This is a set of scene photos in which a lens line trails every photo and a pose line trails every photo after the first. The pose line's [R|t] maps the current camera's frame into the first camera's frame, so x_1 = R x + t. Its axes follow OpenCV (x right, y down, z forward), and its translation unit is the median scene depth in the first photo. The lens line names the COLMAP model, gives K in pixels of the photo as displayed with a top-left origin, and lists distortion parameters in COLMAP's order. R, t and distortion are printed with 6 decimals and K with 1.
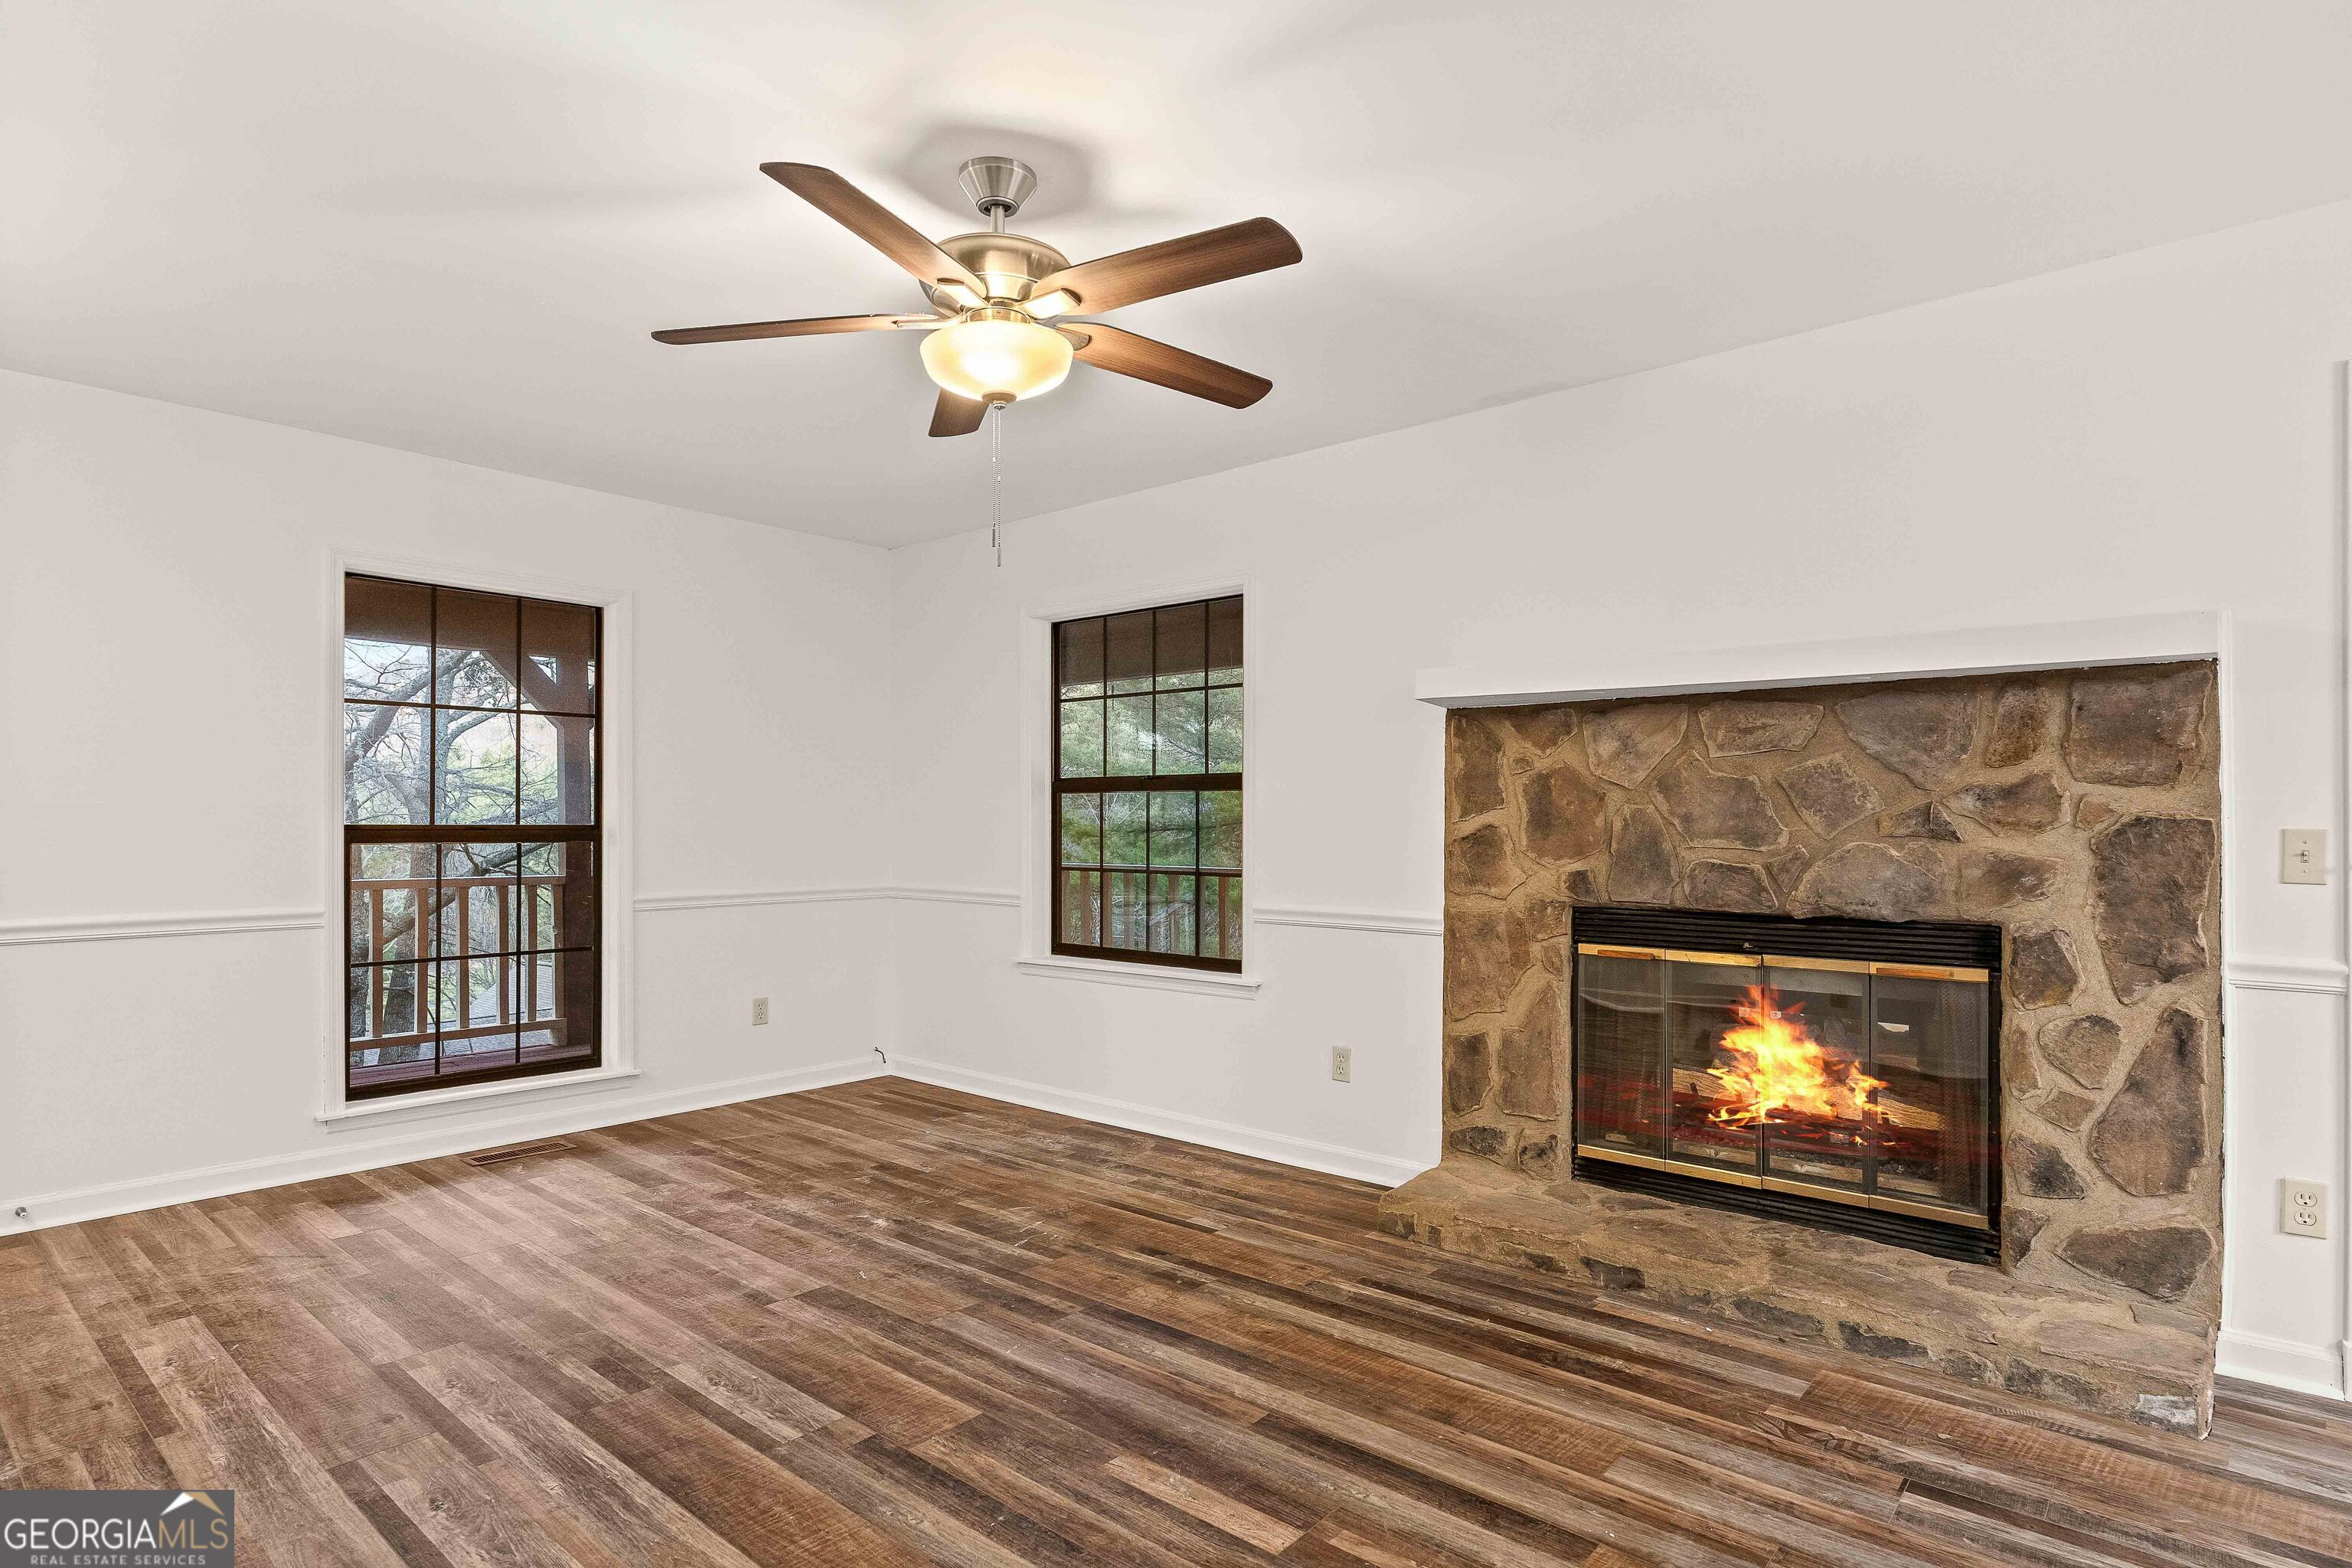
lens RADIAL K [[1222.8, 0, 1180.8], [0, 1222.8, 804.1], [0, 0, 1]] dist [-0.003435, -0.000036]
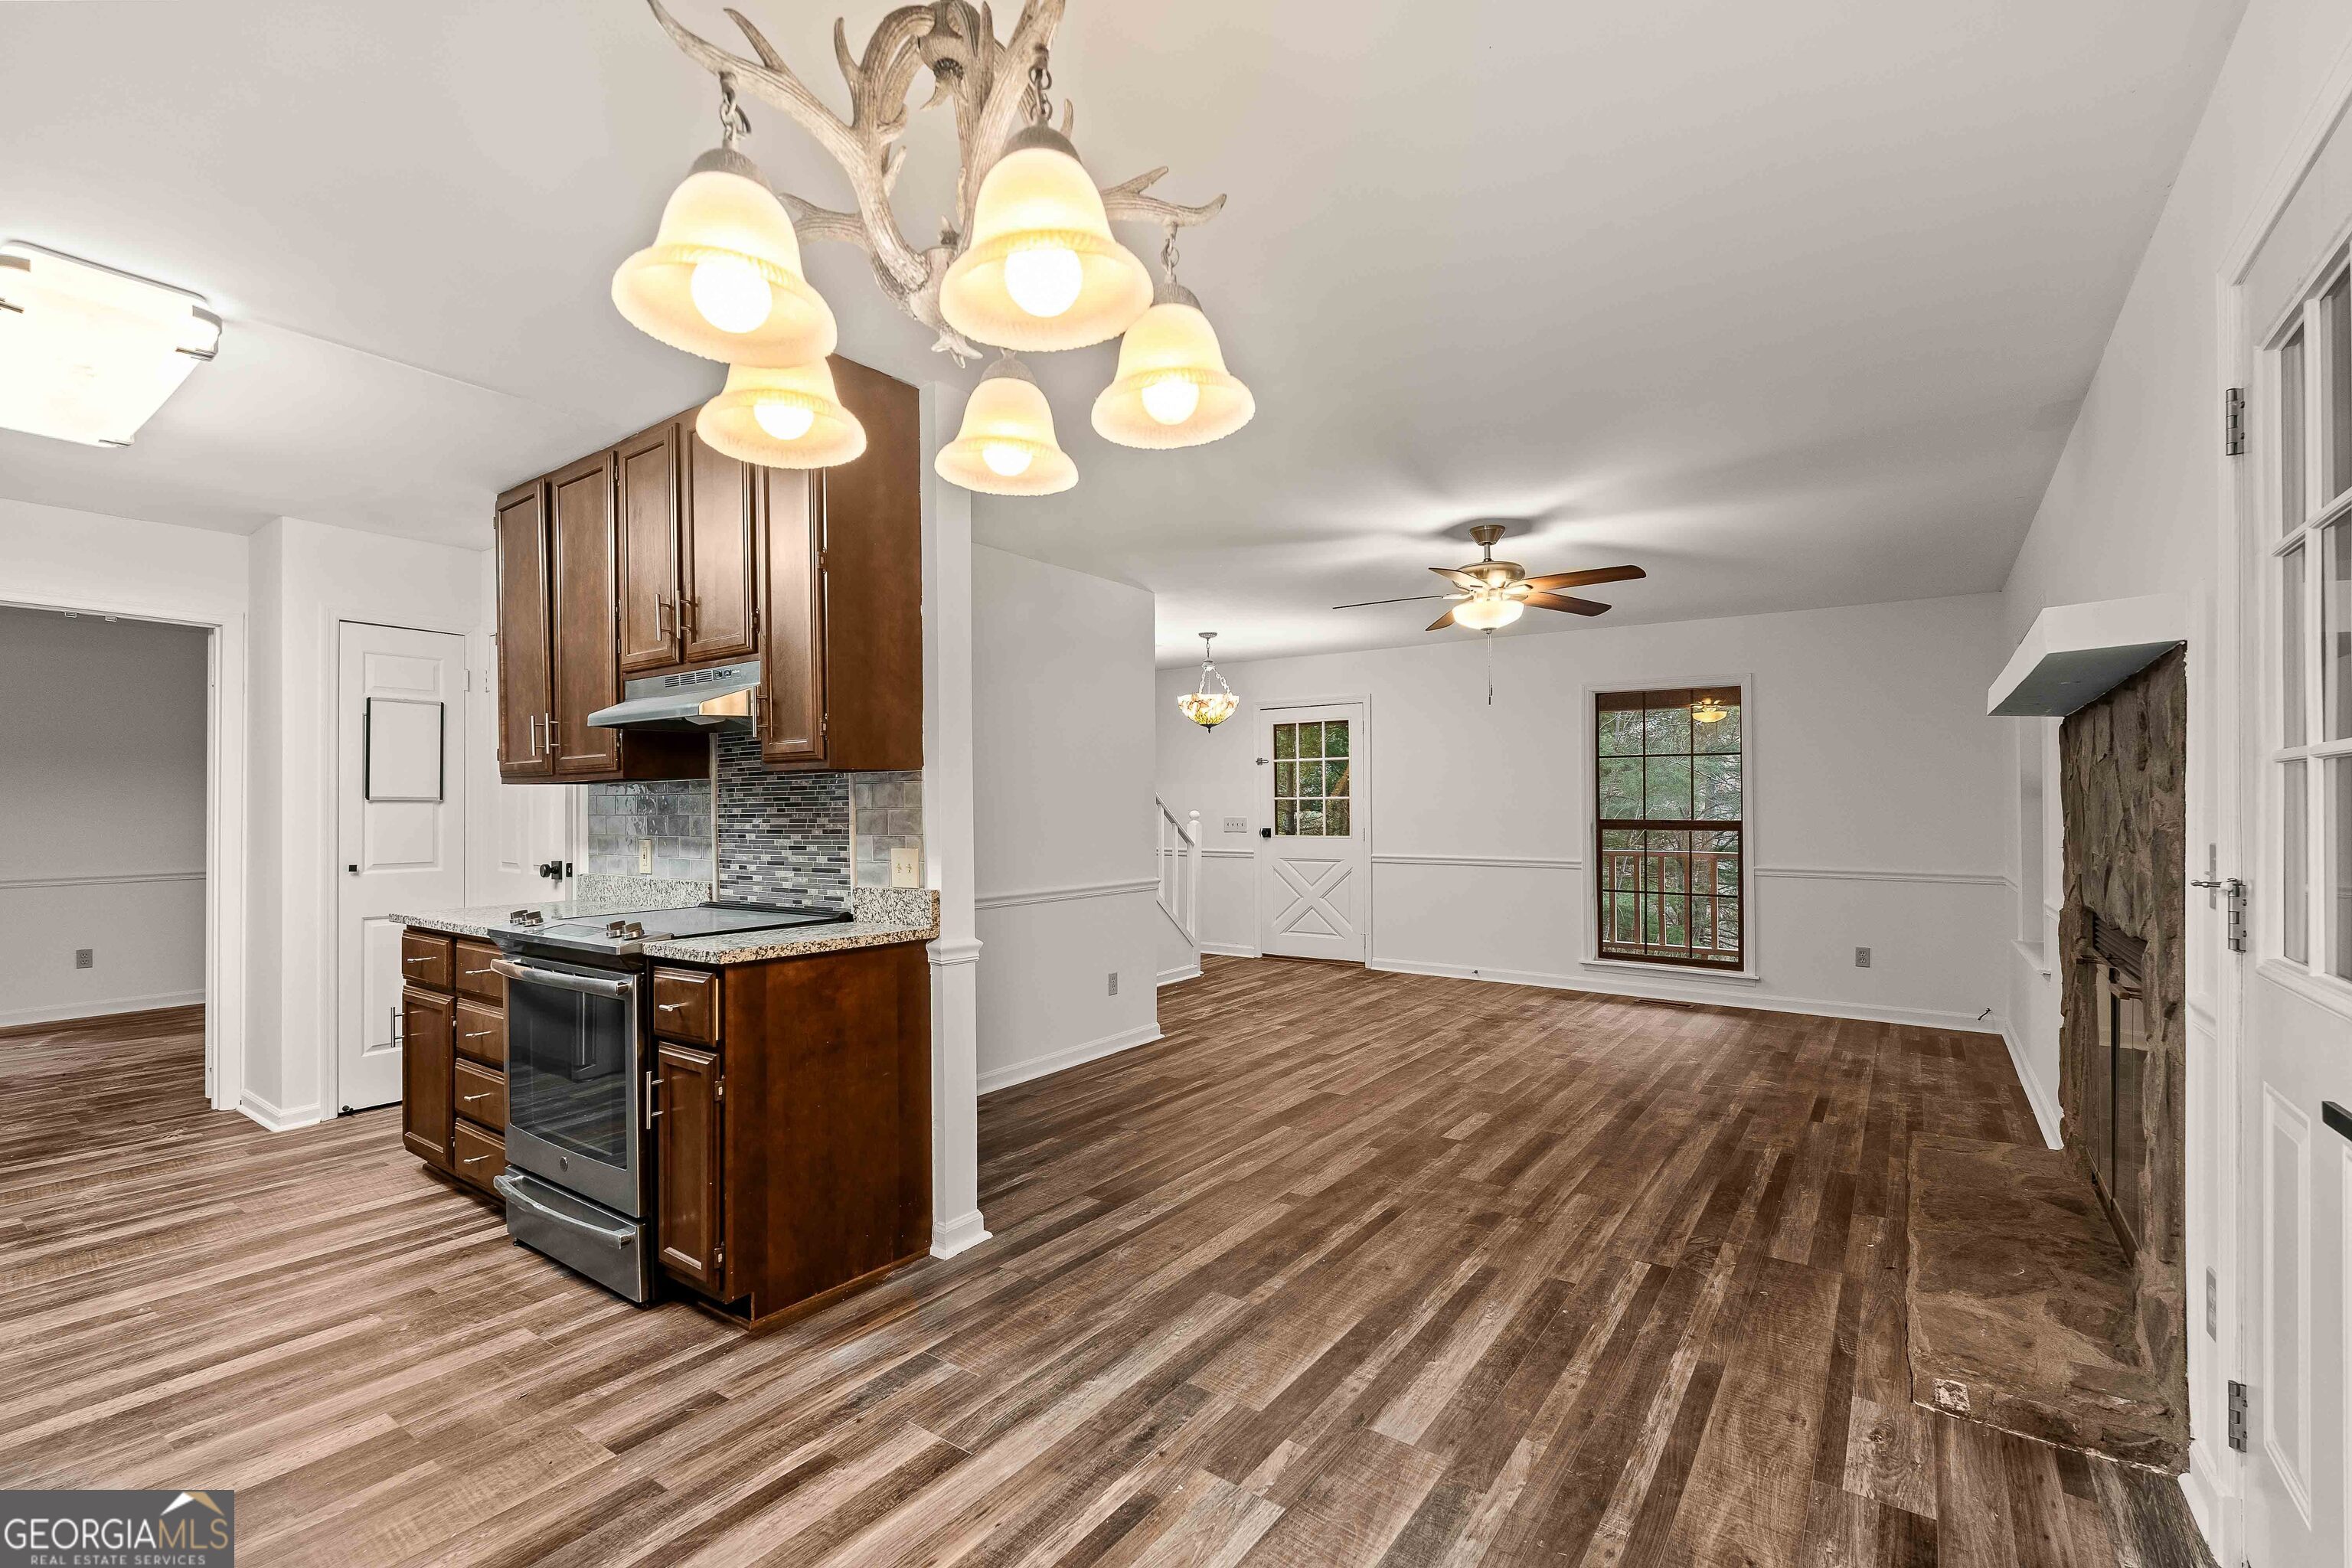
lens RADIAL K [[1046.8, 0, 1176.0], [0, 1046.8, 784.0], [0, 0, 1]] dist [-0.002362, -0.000013]
pose [[0.092831, -0.025923, -0.995344, 1.172239], [0.010956, 0.999627, -0.025013, -0.007420], [0.995622, -0.008583, 0.093080, 0.183592]]
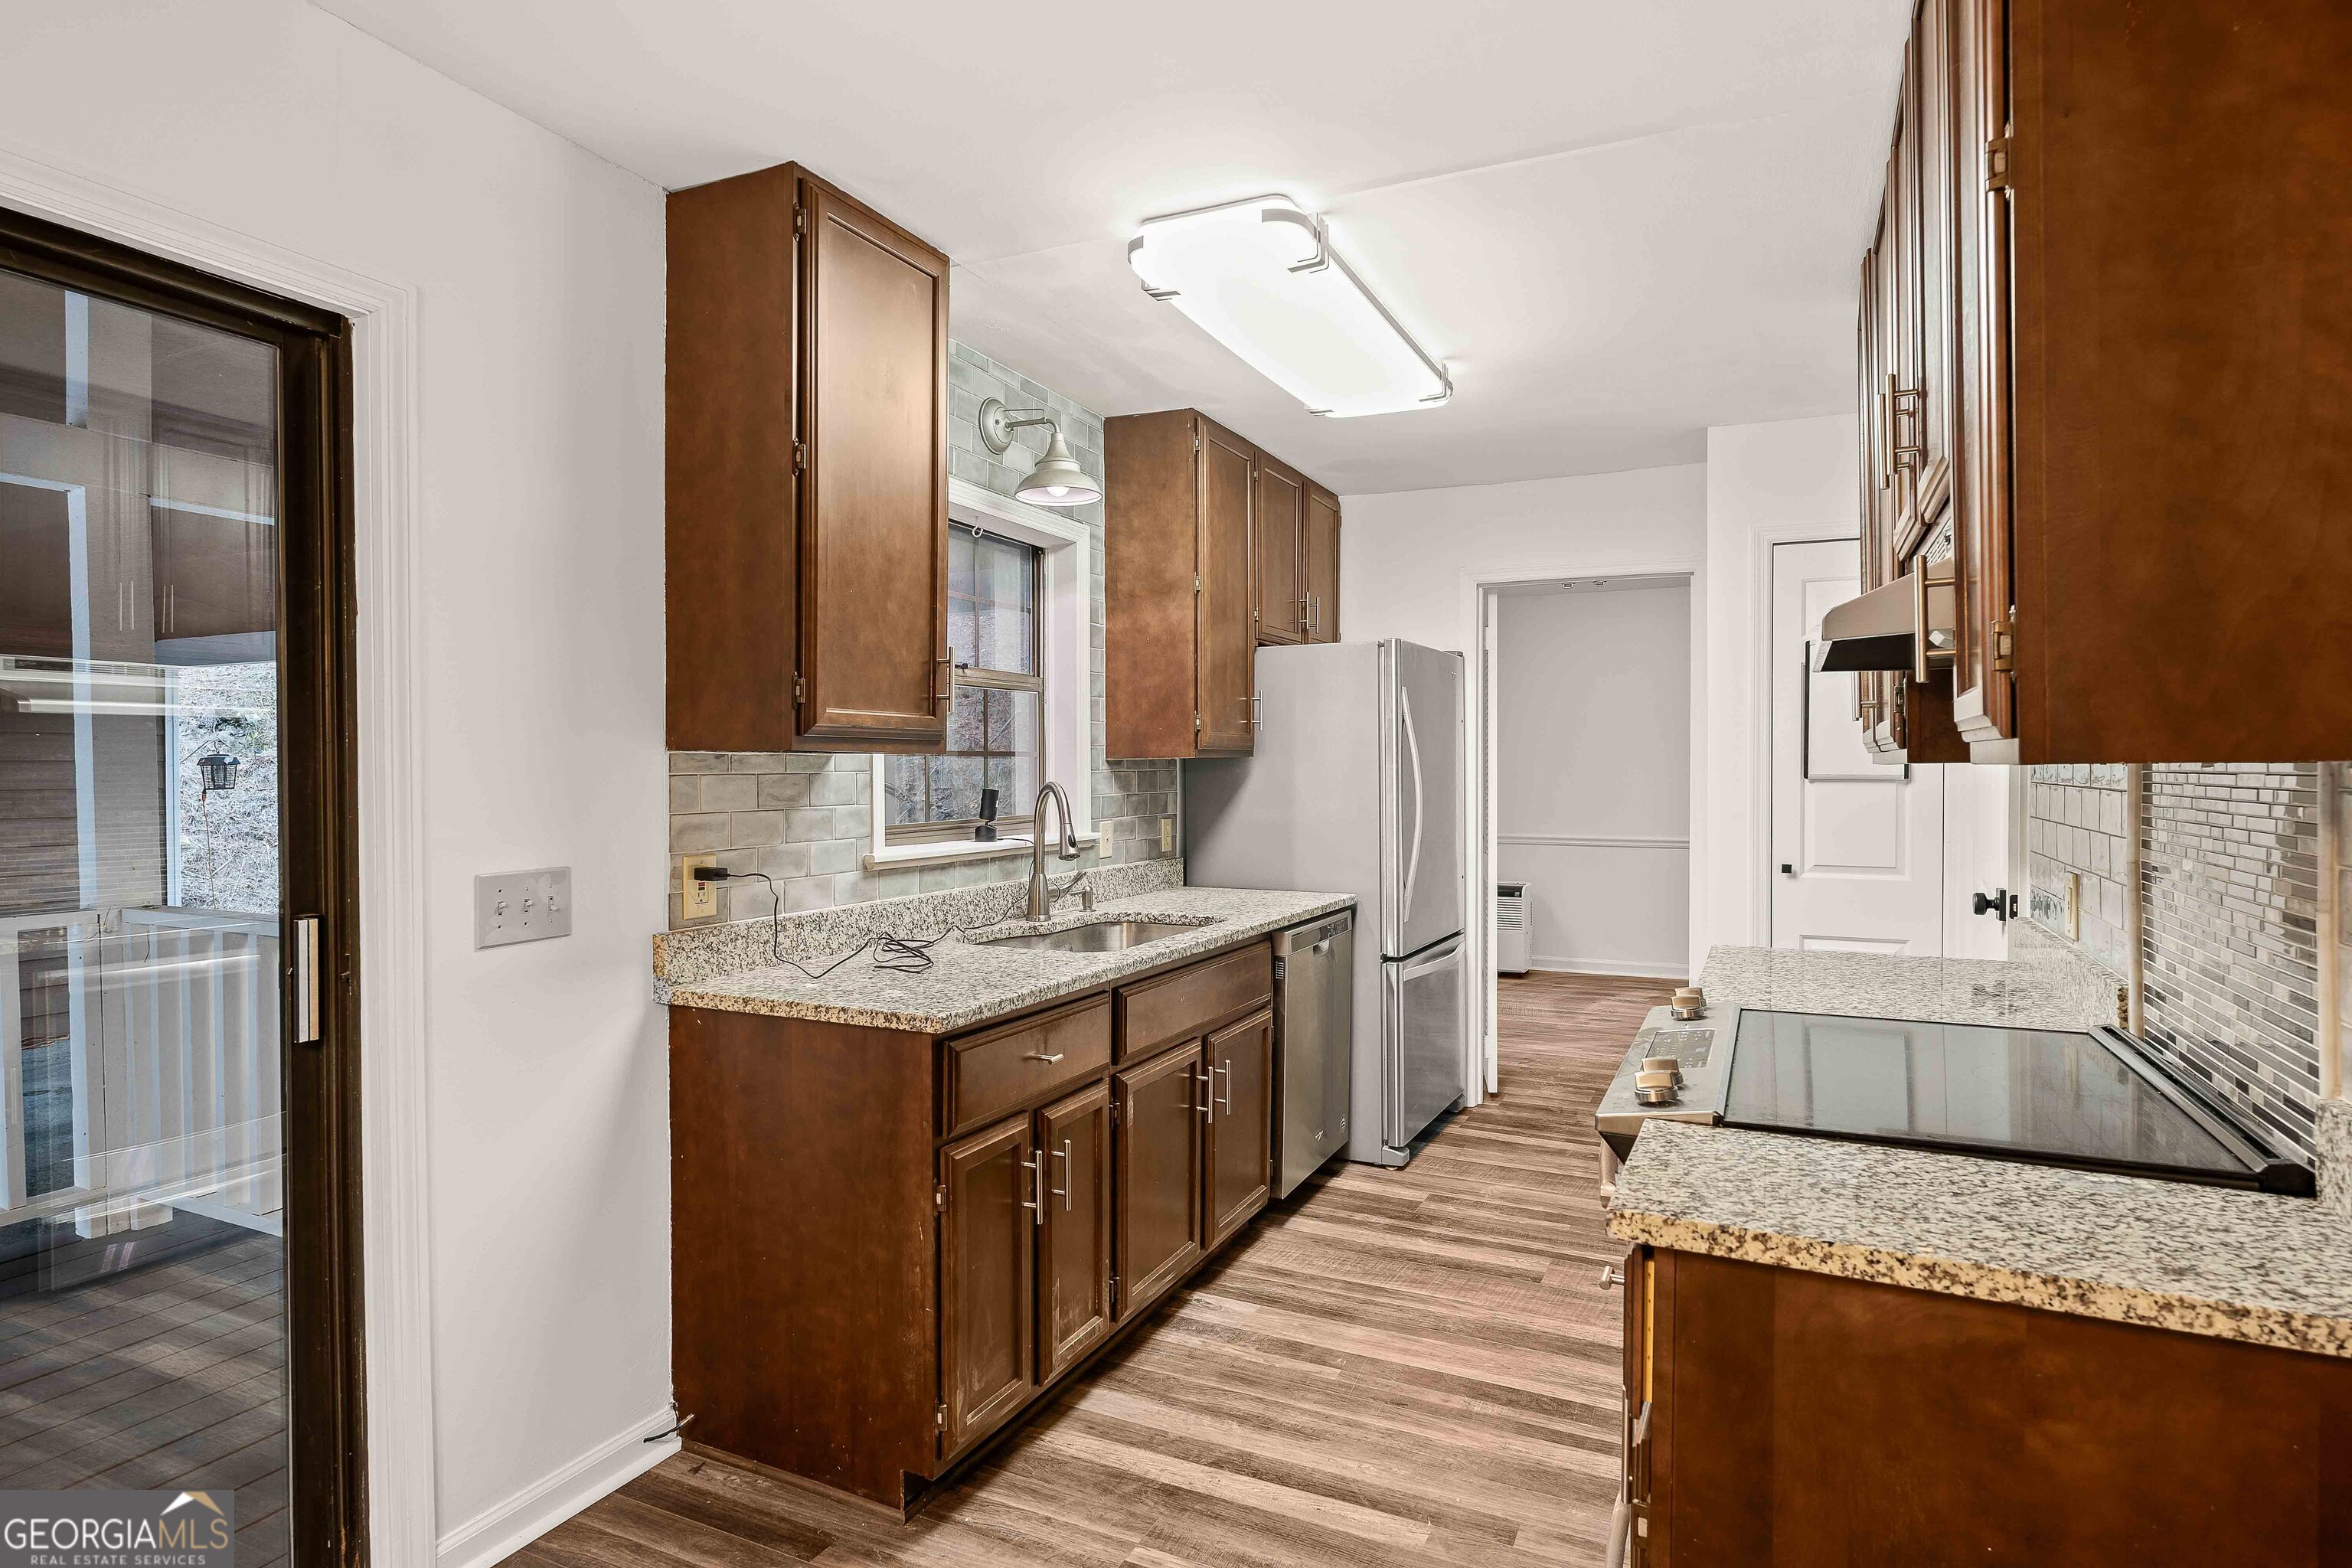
lens RADIAL K [[1226.4, 0, 1176.0], [0, 1226.4, 784.0], [0, 0, 1]] dist [-0.000512, -0.000106]
pose [[-0.964092, 0.005156, -0.265517, 0.638347], [0.001961, 0.999922, 0.012297, -0.041975], [0.265560, 0.011334, -0.964028, 0.247347]]
